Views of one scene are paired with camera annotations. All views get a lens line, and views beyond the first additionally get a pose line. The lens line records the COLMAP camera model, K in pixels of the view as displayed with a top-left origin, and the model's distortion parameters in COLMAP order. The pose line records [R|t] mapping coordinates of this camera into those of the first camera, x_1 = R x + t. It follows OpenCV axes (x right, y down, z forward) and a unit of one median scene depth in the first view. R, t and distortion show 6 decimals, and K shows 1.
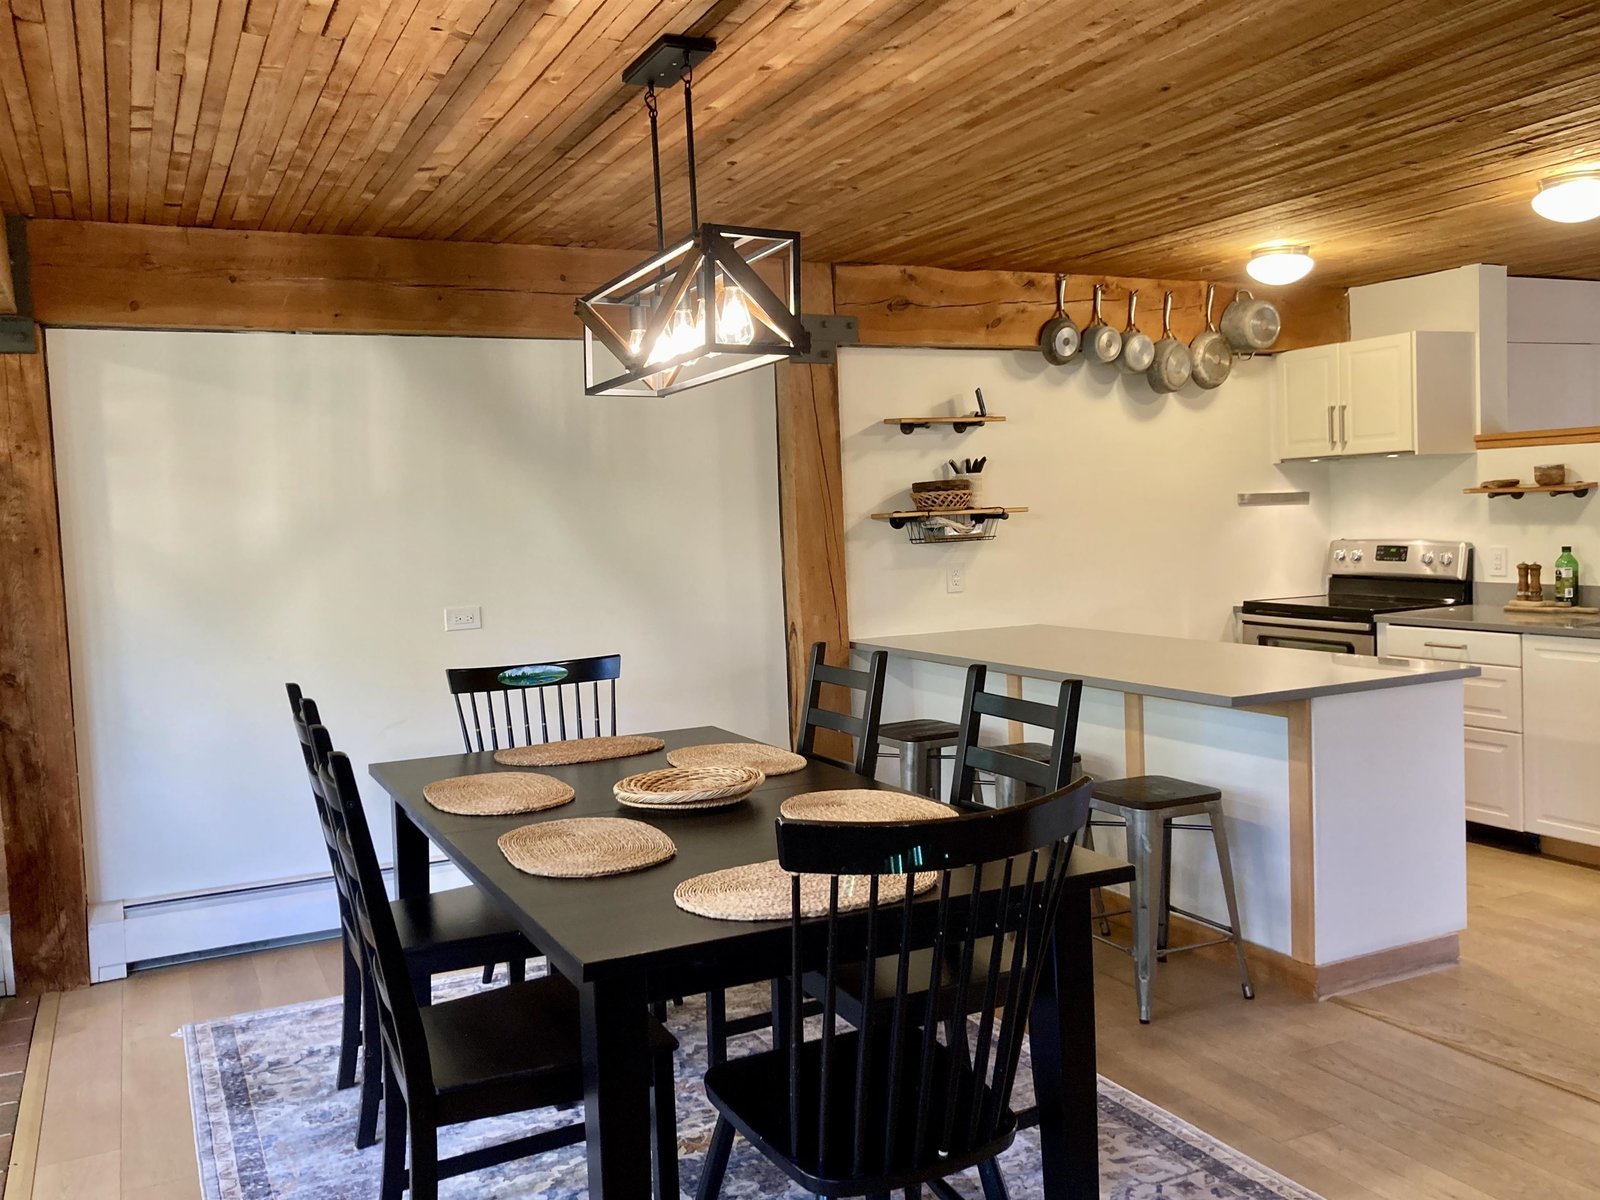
lens RADIAL K [[1317.3, 0, 800.0], [0, 1317.3, 600.0], [0, 0, 1]] dist [0.063207, -0.072268]
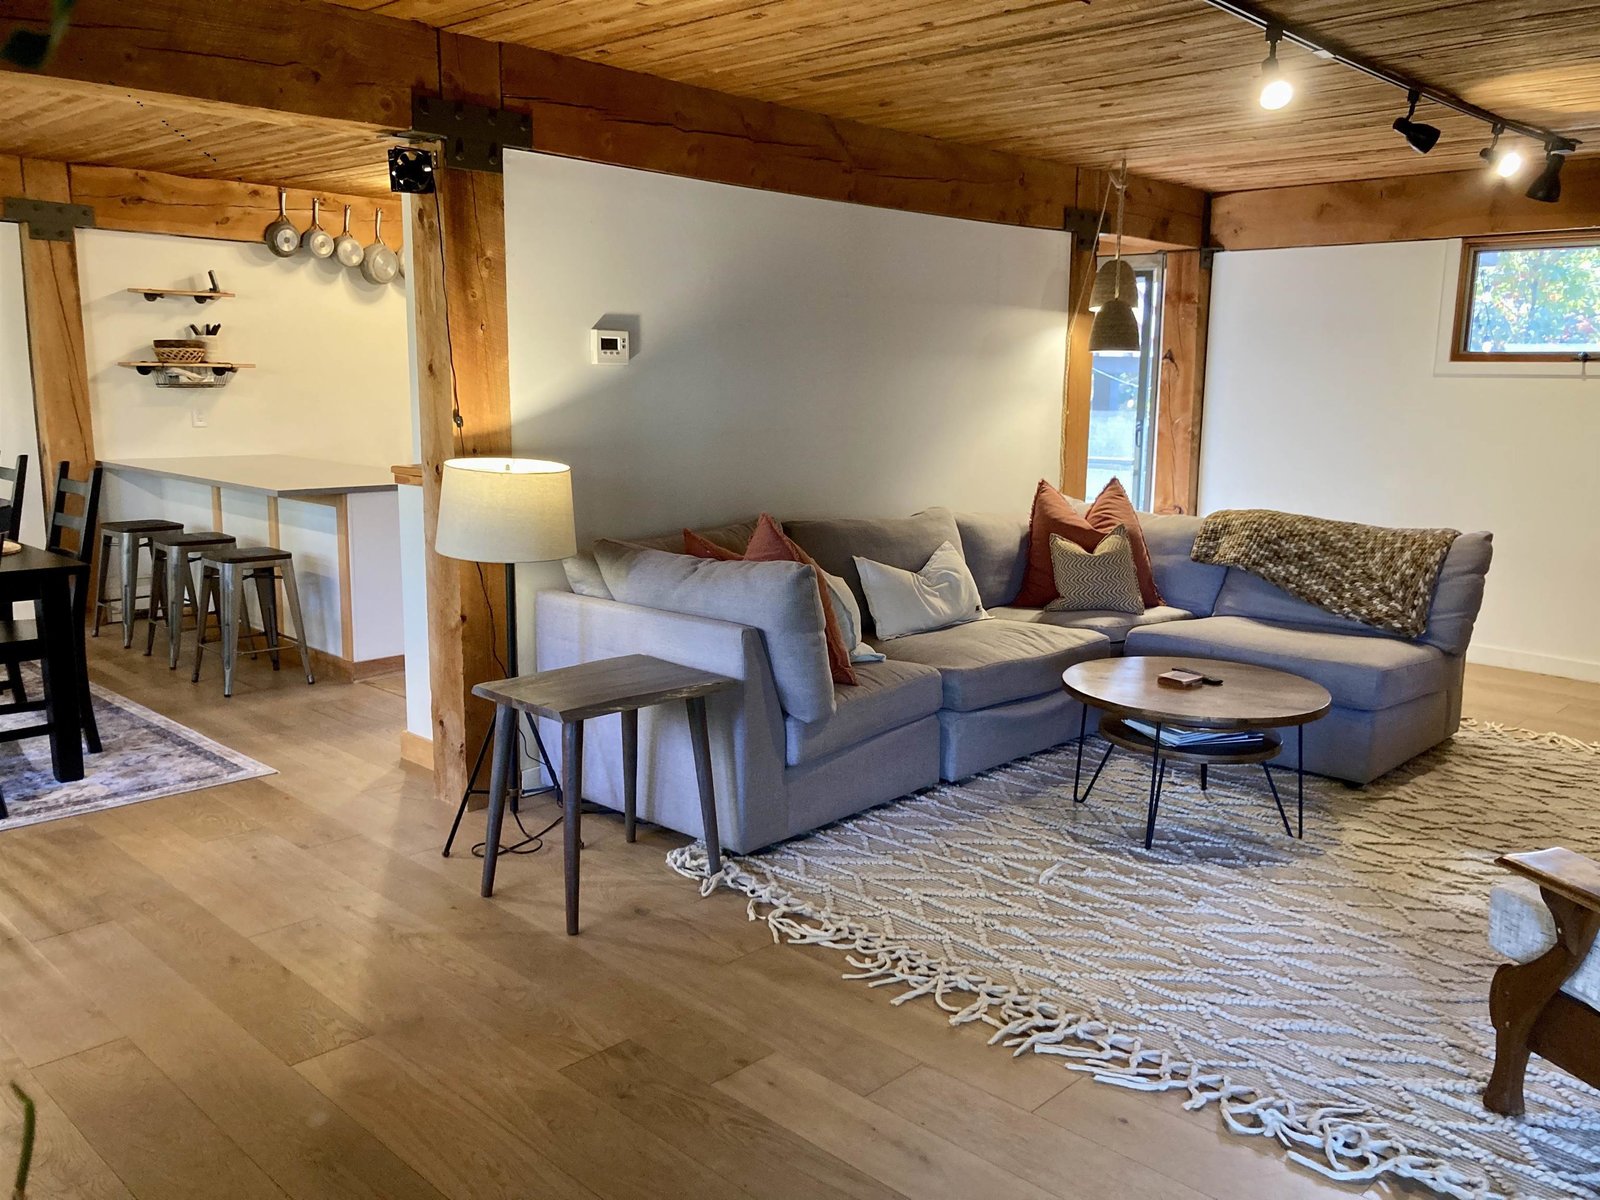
lens RADIAL K [[1285.2, 0, 800.0], [0, 1285.2, 600.0], [0, 0, 1]] dist [0.004430, 0.012245]
pose [[0.941860, -0.005202, 0.335965, 0.258576], [-0.030193, 0.994525, 0.100043, 0.020129], [-0.334646, -0.104370, 0.936546, -0.434526]]
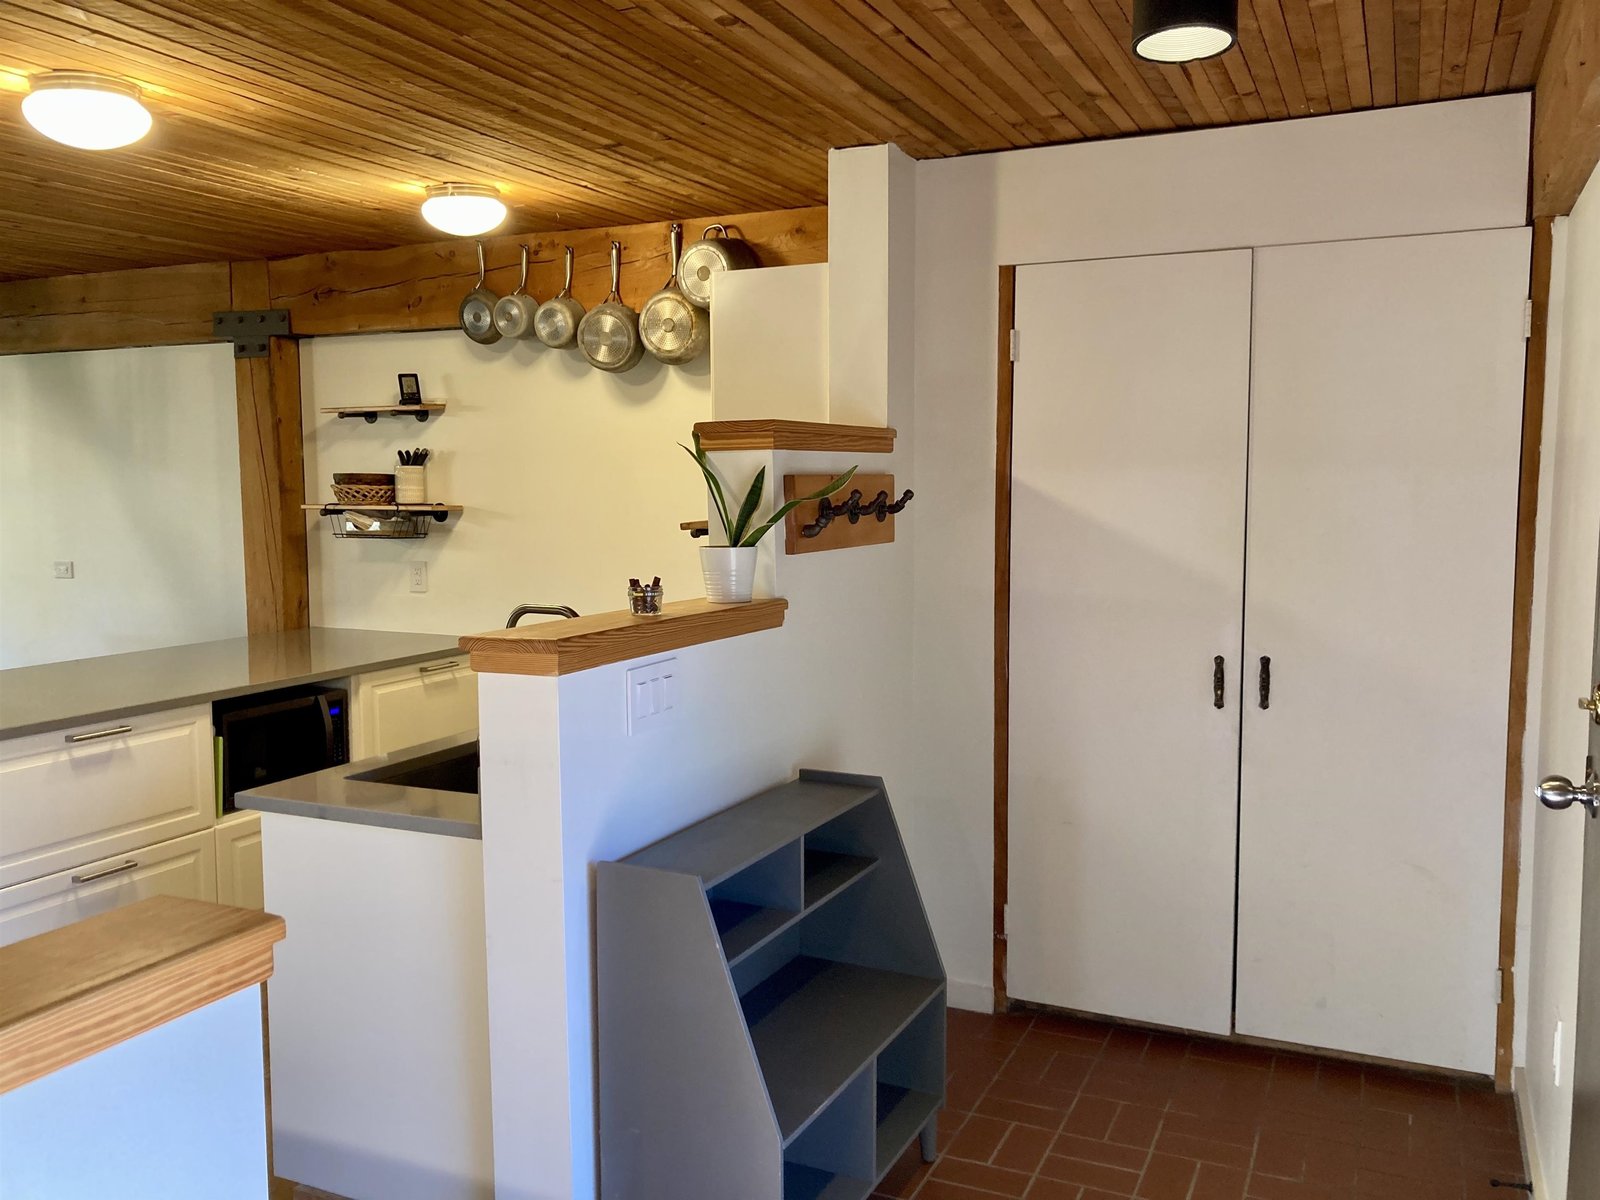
lens RADIAL K [[1317.3, 0, 800.0], [0, 1317.3, 600.0], [0, 0, 1]] dist [0.063207, -0.072268]
pose [[0.614773, 0.112480, -0.780642, 1.064161], [-0.074799, 0.993632, 0.084263, -0.104045], [0.785149, 0.006589, 0.619272, 0.652726]]
